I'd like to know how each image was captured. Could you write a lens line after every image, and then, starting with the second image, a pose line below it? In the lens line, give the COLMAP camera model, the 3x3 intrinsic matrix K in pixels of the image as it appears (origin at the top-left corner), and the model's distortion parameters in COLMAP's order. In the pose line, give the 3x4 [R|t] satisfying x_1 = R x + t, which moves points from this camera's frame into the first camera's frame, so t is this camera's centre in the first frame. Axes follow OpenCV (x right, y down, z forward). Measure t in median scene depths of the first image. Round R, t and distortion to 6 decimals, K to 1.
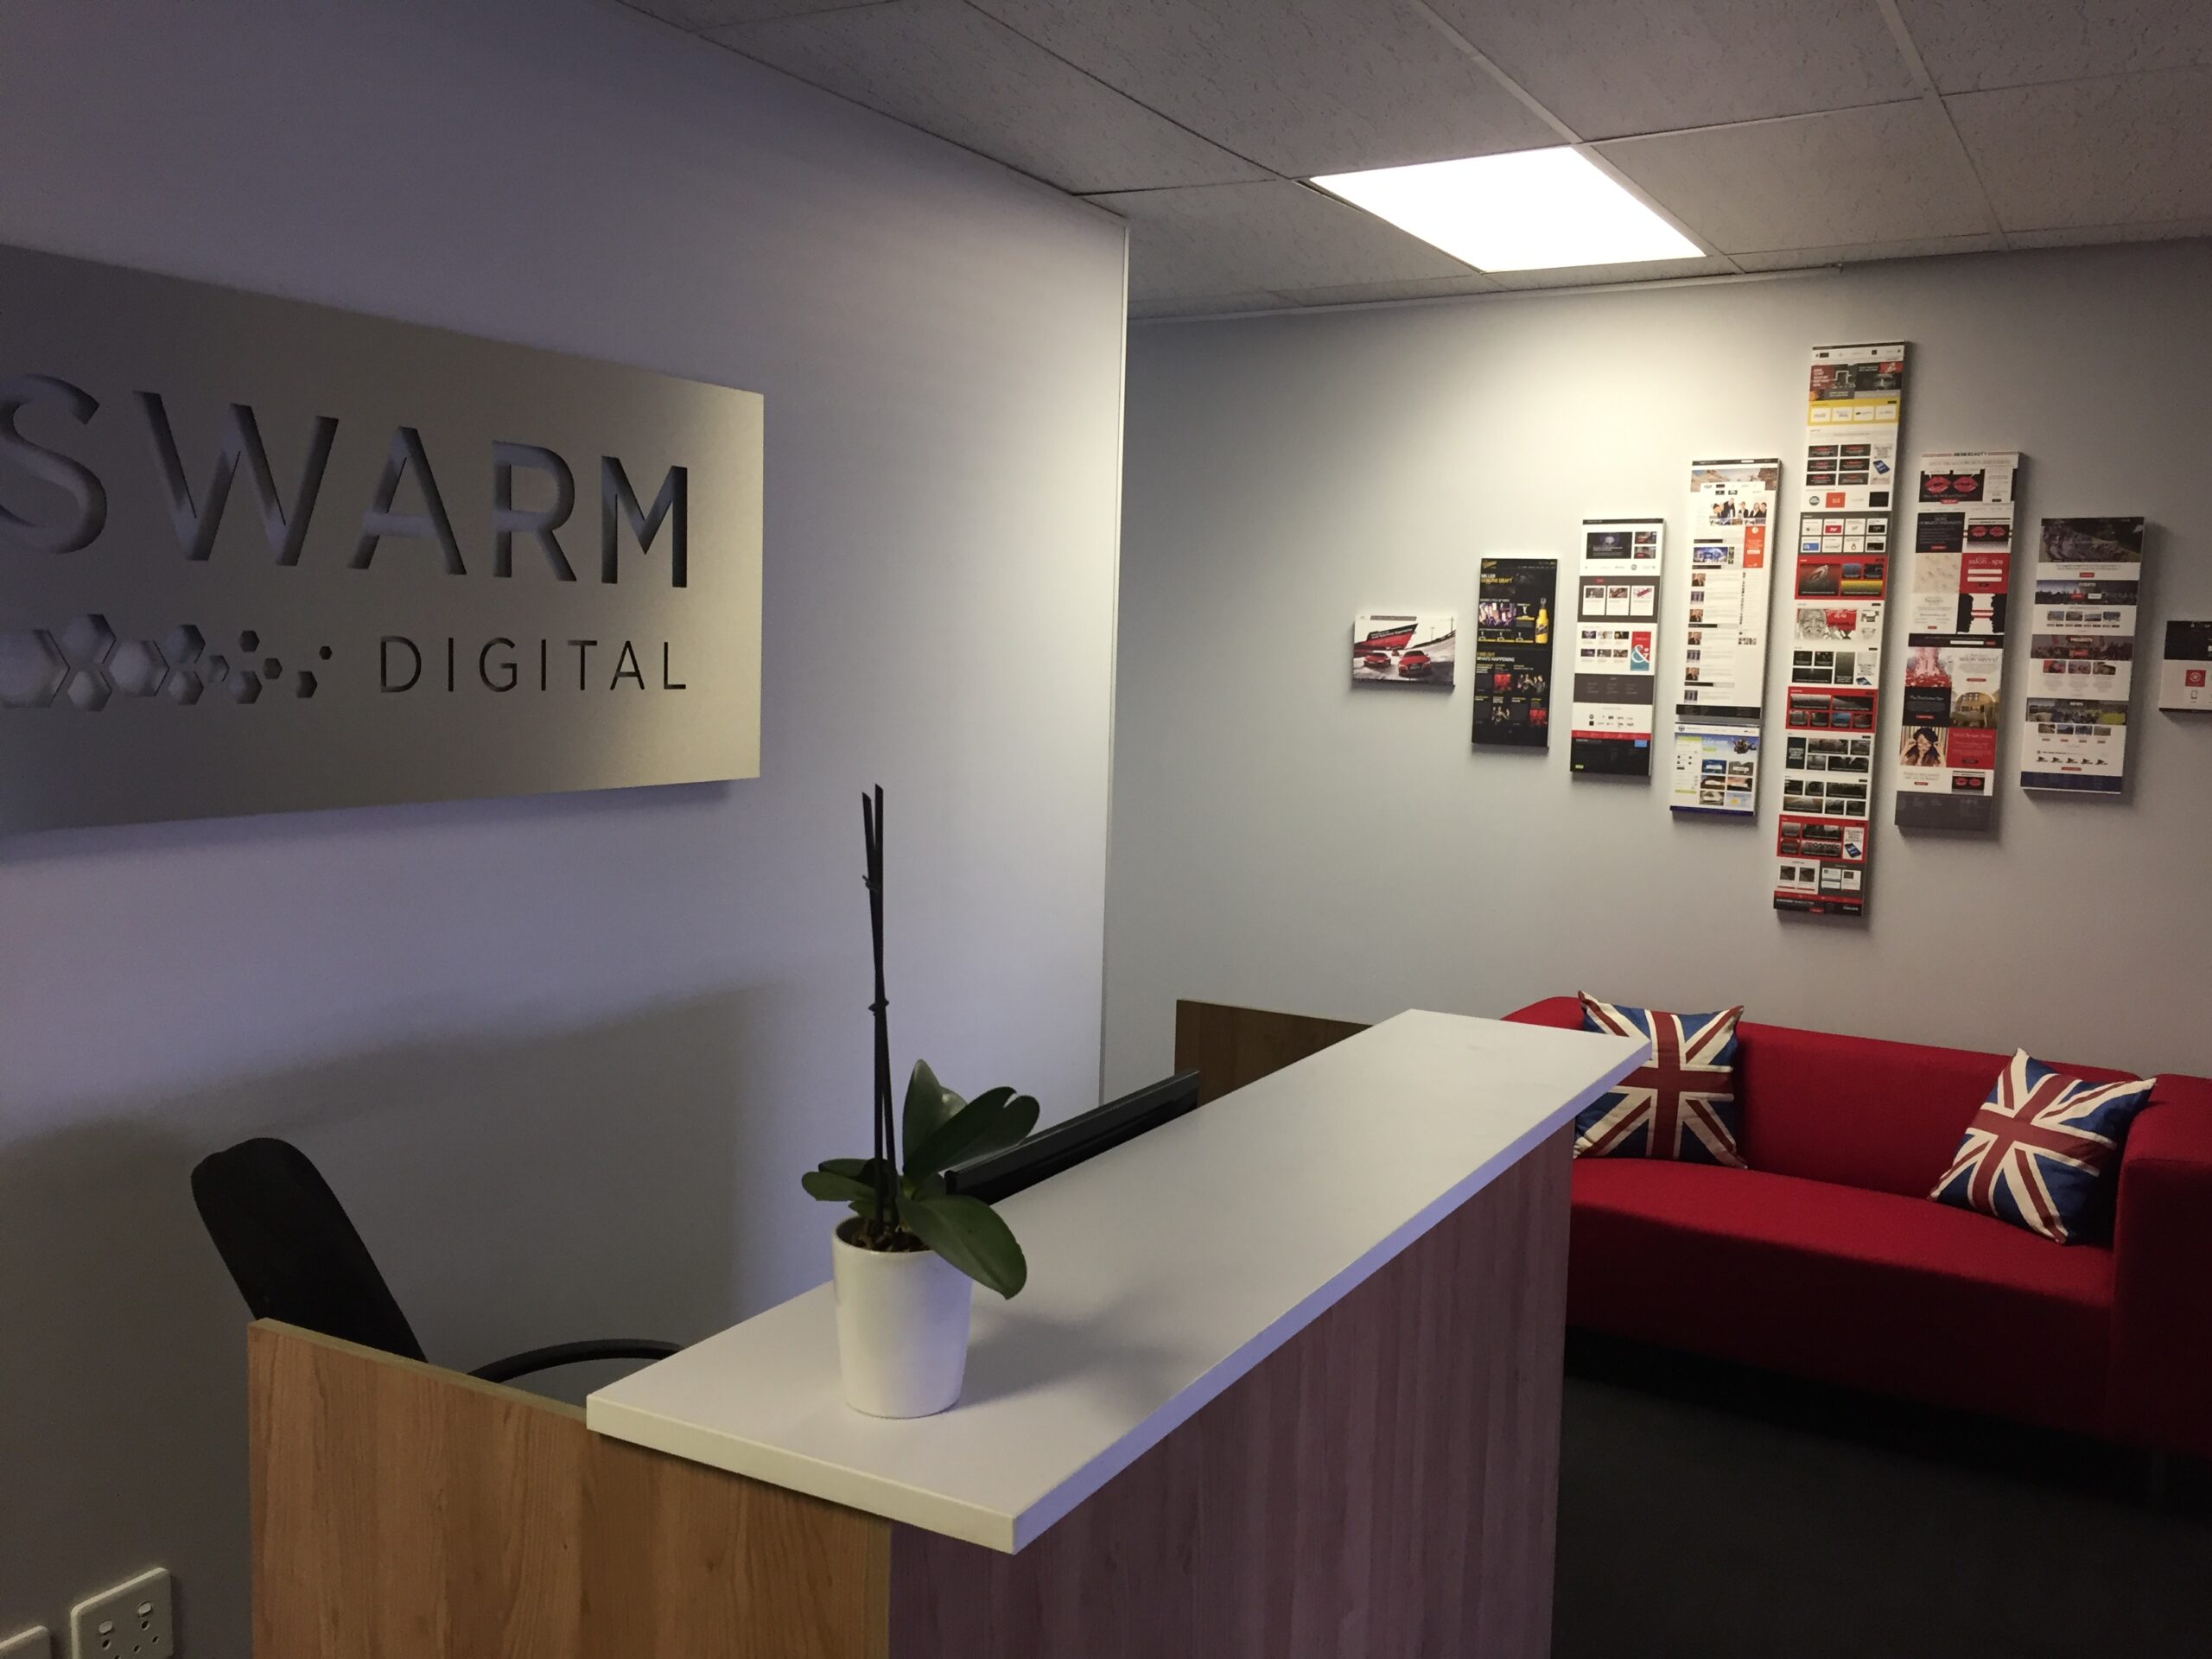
lens RADIAL K [[1875.2, 0, 1106.4], [0, 1875.2, 832.3], [0, 0, 1]] dist [0.058636, -0.020918]
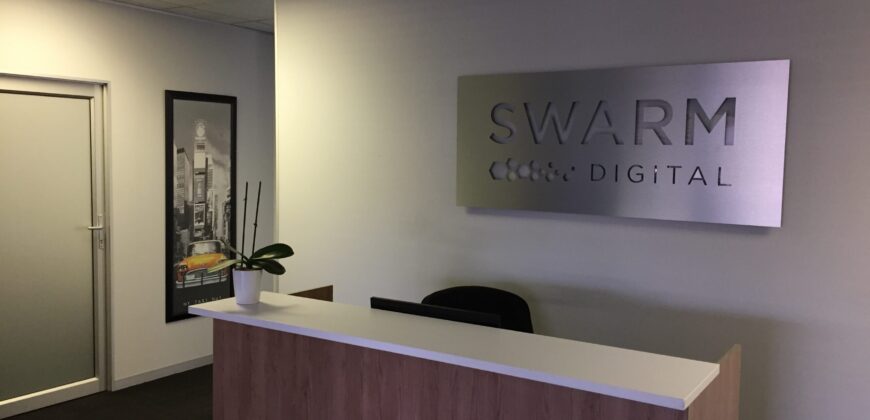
lens RADIAL K [[717.2, 0, 435.1], [0, 717.2, 208.8], [0, 0, 1]] dist [0.001775, -0.000045]
pose [[-0.070961, 0.059519, -0.995702, 0.798899], [-0.115348, 0.991032, 0.067461, -0.070082], [0.990787, 0.119640, -0.063459, 0.726020]]
